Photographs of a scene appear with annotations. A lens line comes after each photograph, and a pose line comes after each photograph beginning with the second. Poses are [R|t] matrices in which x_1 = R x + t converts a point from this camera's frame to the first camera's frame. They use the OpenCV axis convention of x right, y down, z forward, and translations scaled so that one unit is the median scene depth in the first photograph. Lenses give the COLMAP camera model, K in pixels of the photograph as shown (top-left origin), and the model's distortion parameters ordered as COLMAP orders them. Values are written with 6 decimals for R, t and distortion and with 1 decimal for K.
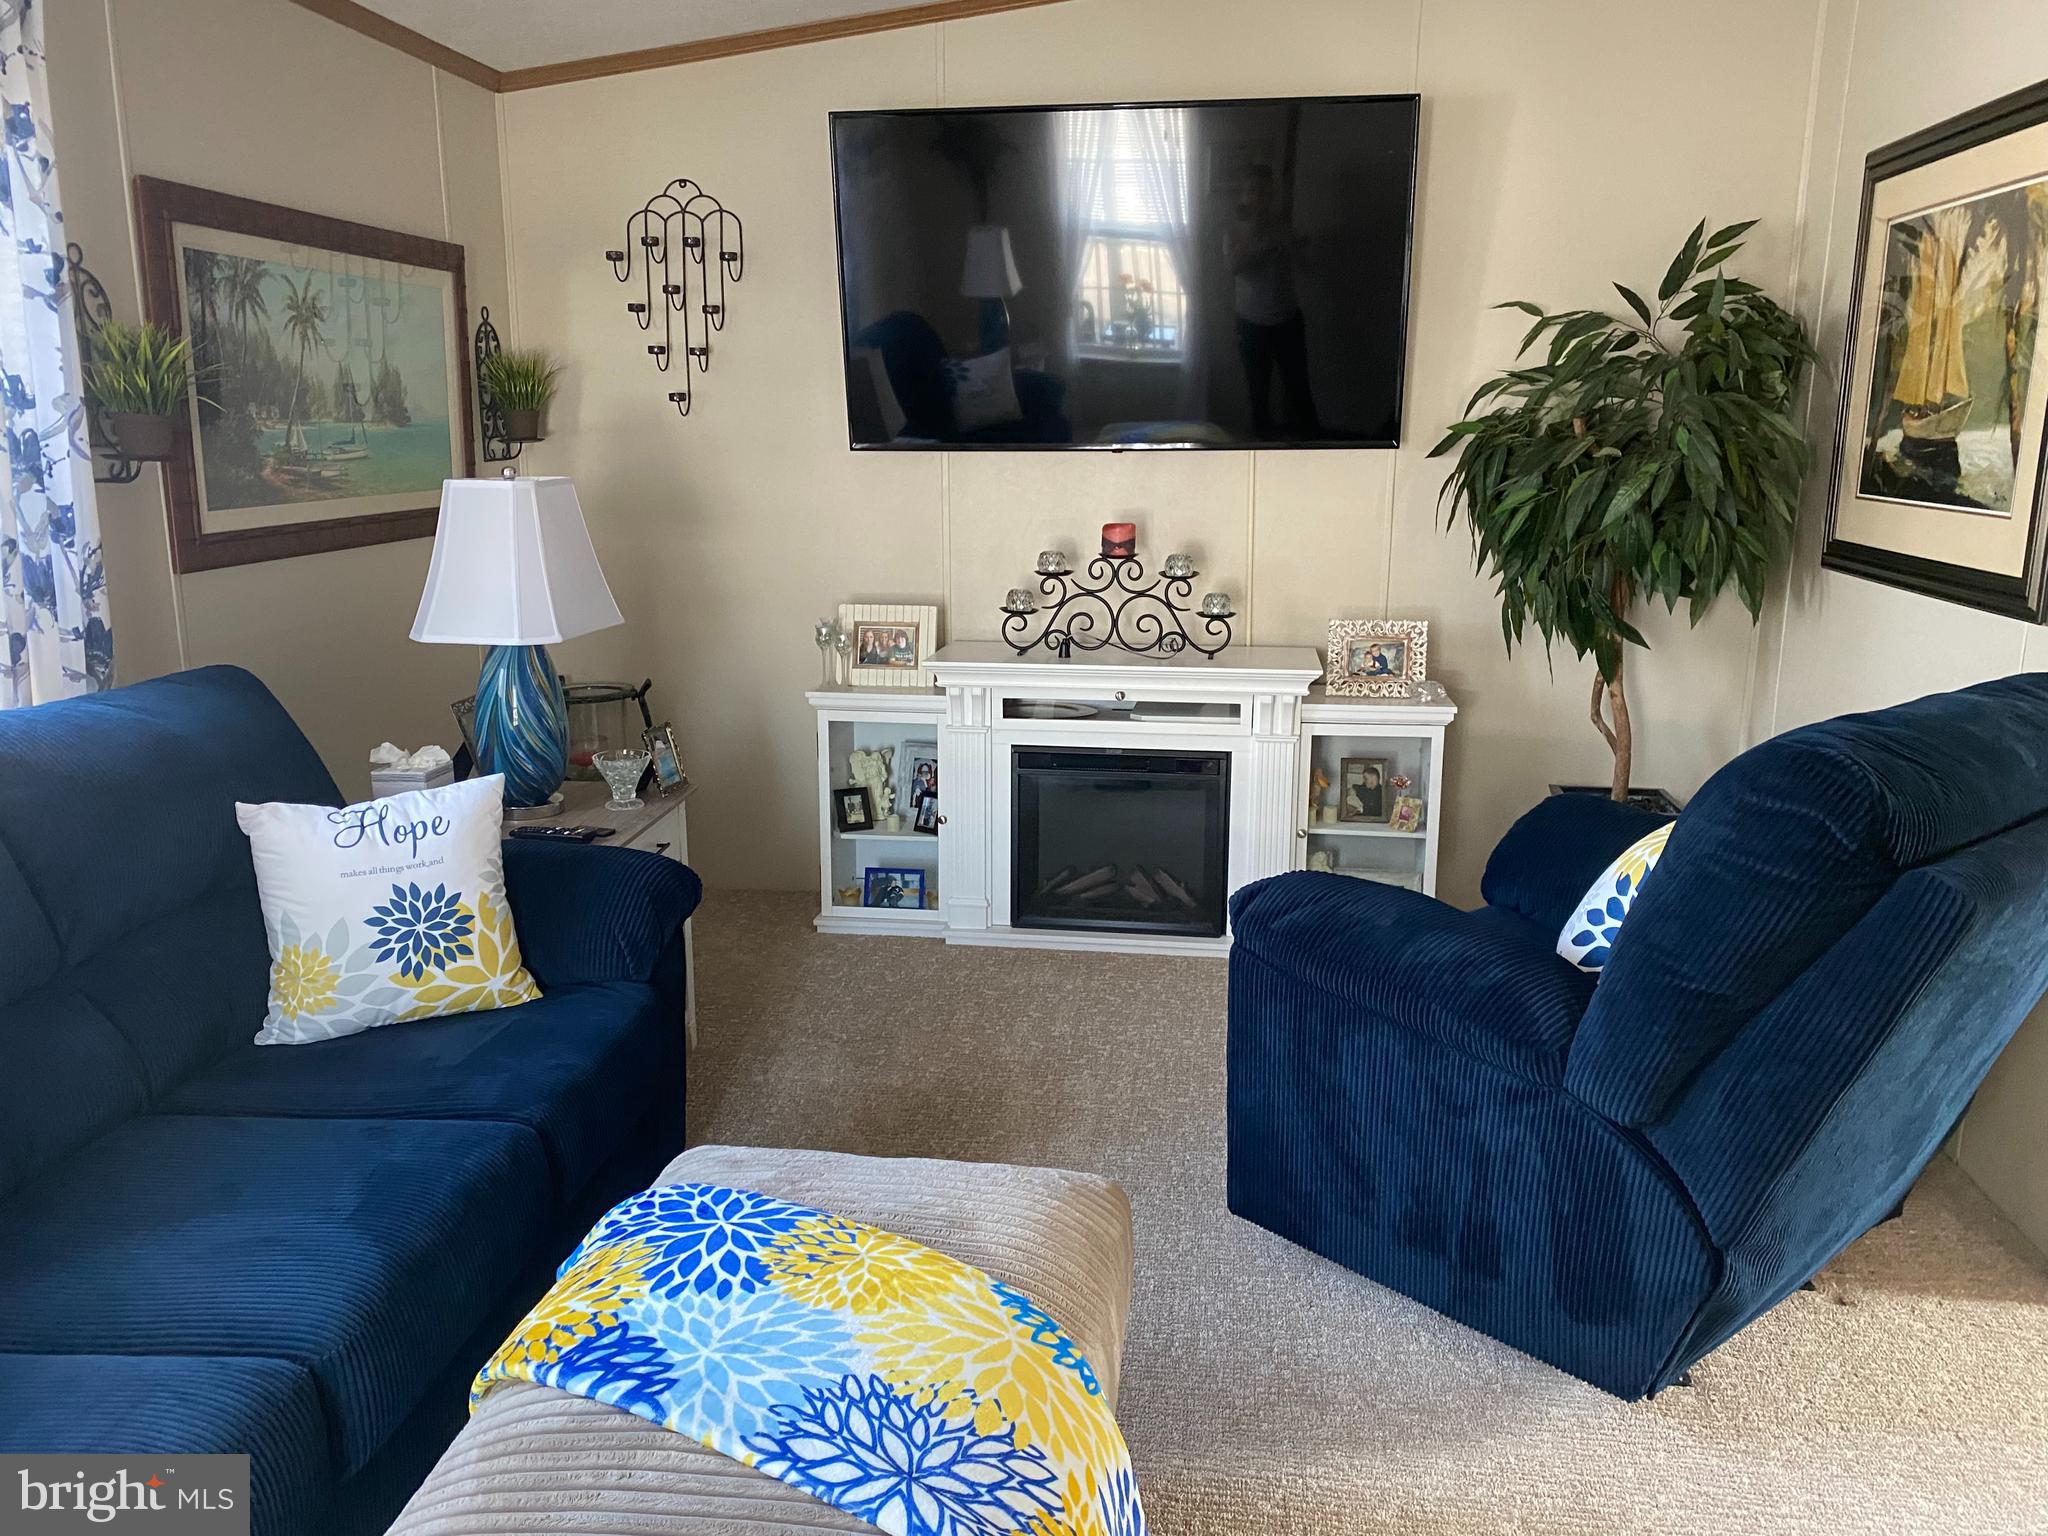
lens RADIAL K [[1550.7, 0, 1029.4], [0, 1550.7, 783.4], [0, 0, 1]] dist [-0.005424, -0.022486]
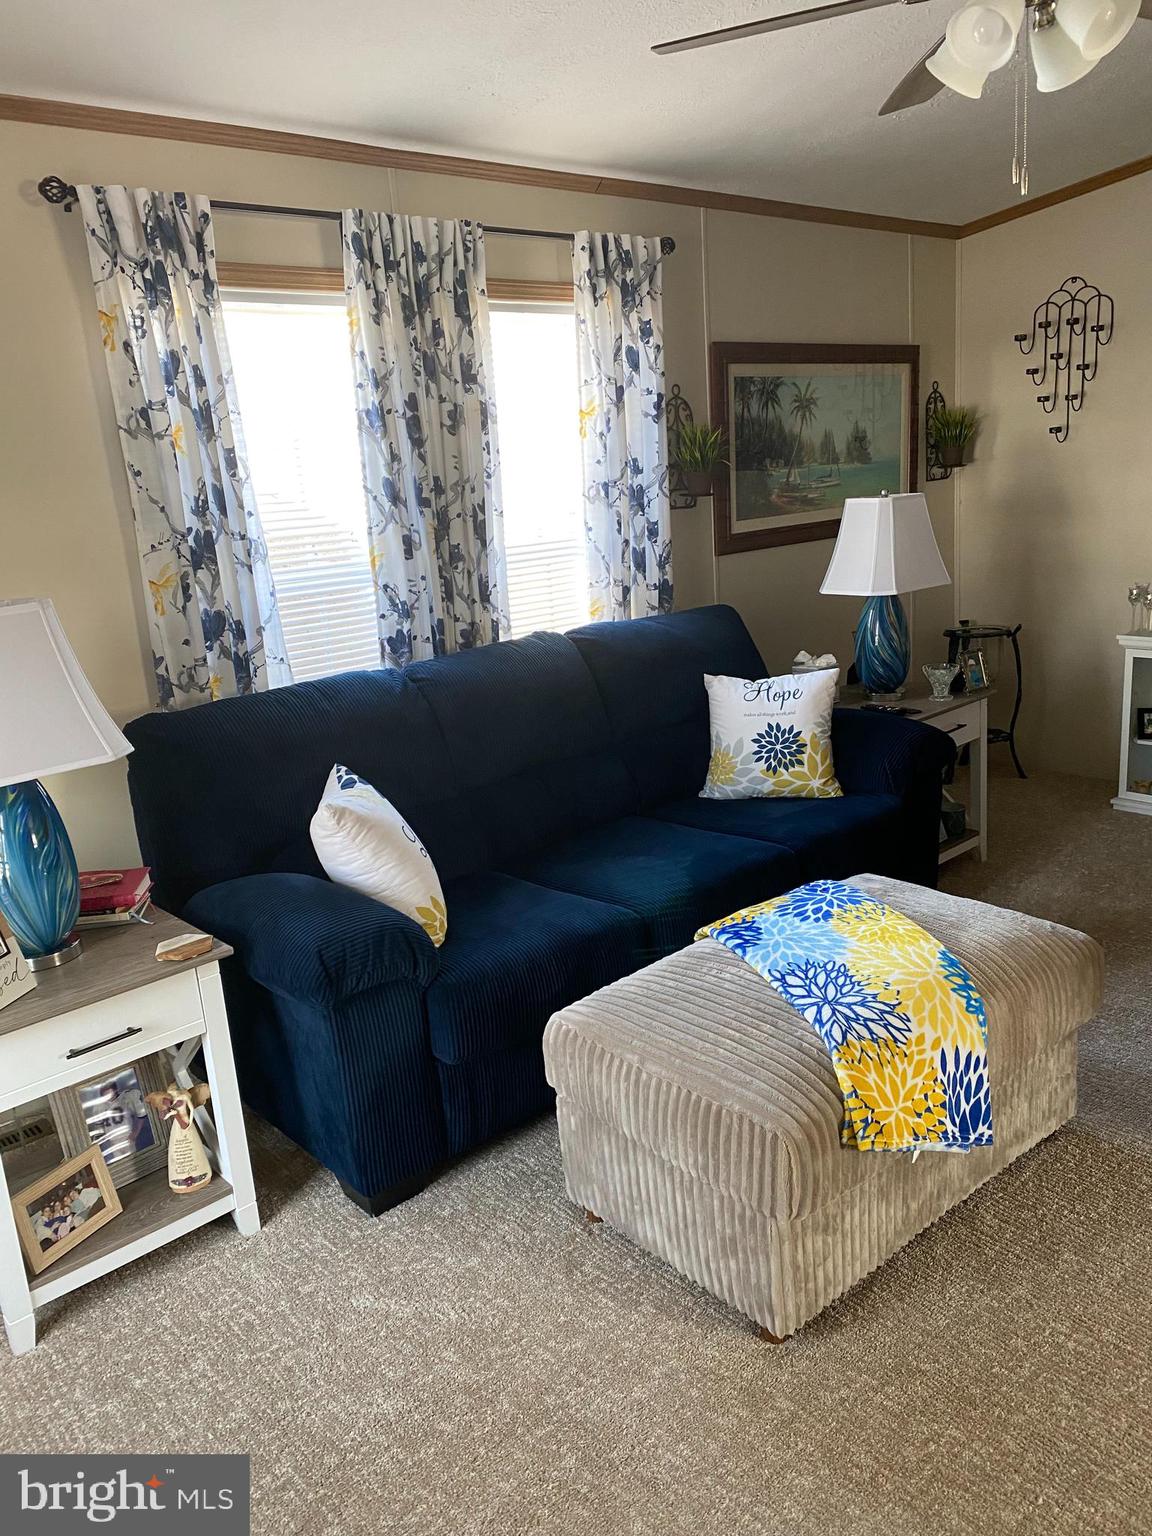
lens RADIAL K [[1163.0, 0, 575.7], [0, 1163.0, 769.4], [0, 0, 1]] dist [-0.005424, -0.022486]
pose [[0.731980, 0.114628, -0.671614, 0.301495], [-0.080401, 0.993391, 0.081919, 0.020452], [0.676565, -0.005965, 0.736358, -0.156937]]
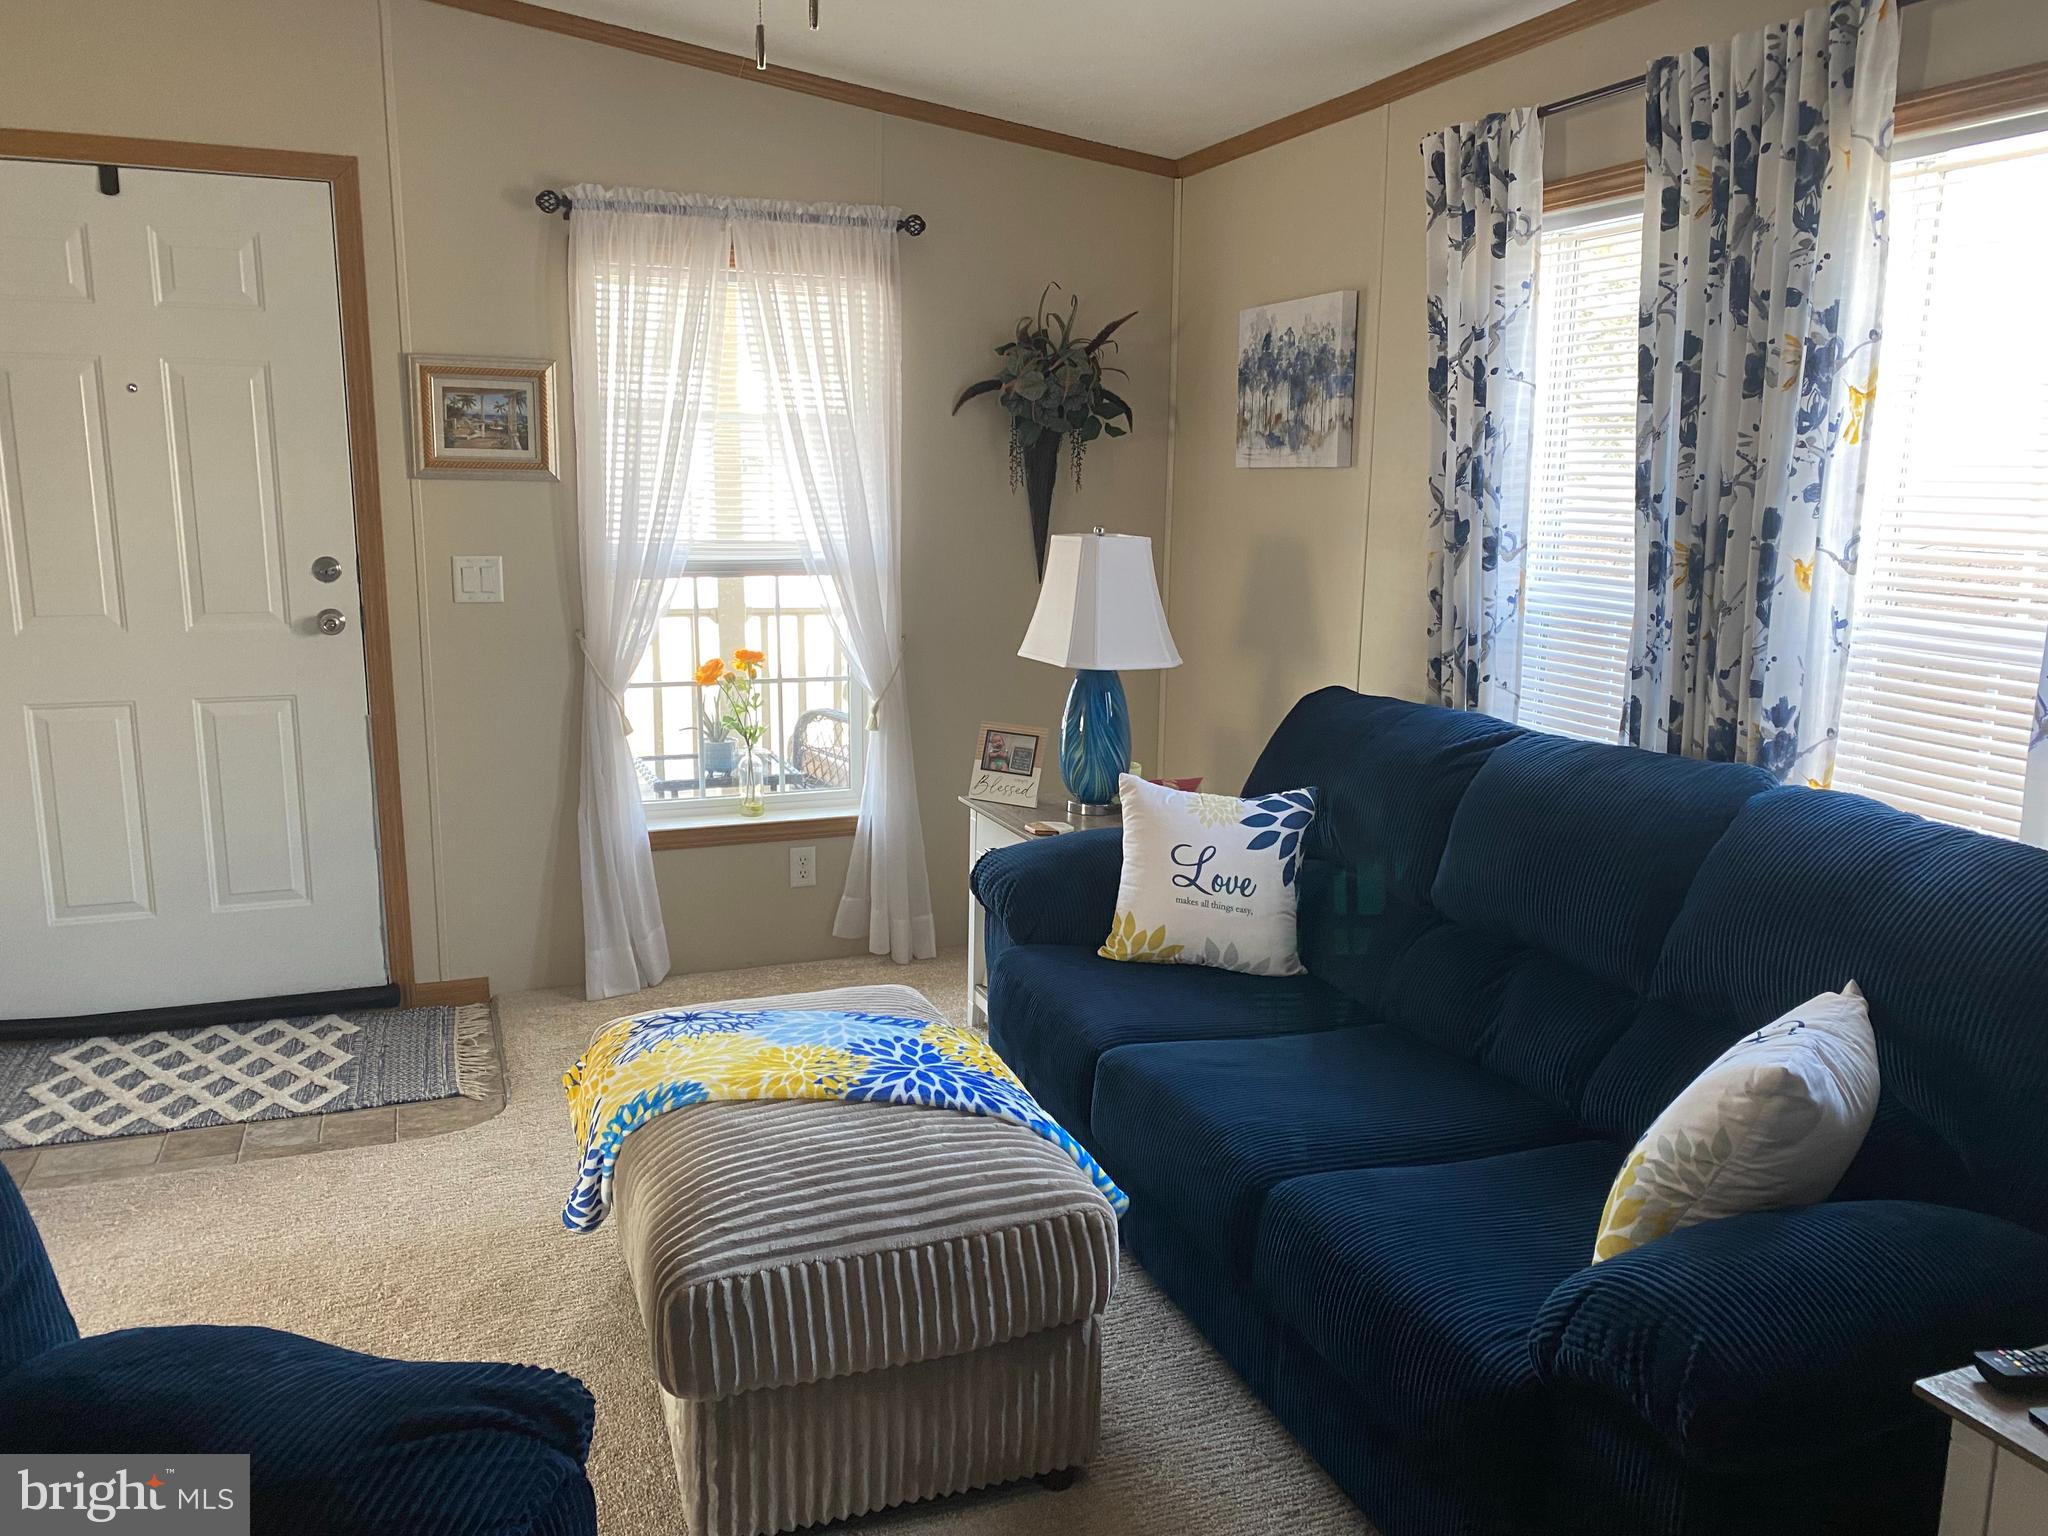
lens RADIAL K [[1550.7, 0, 1029.4], [0, 1550.7, 770.4], [0, 0, 1]] dist [-0.005424, -0.022486]
pose [[-0.878921, 0.076648, -0.470768, 0.201652], [-0.118616, 0.920870, 0.371387, -0.282965], [0.461983, 0.382260, -0.800281, 1.189038]]
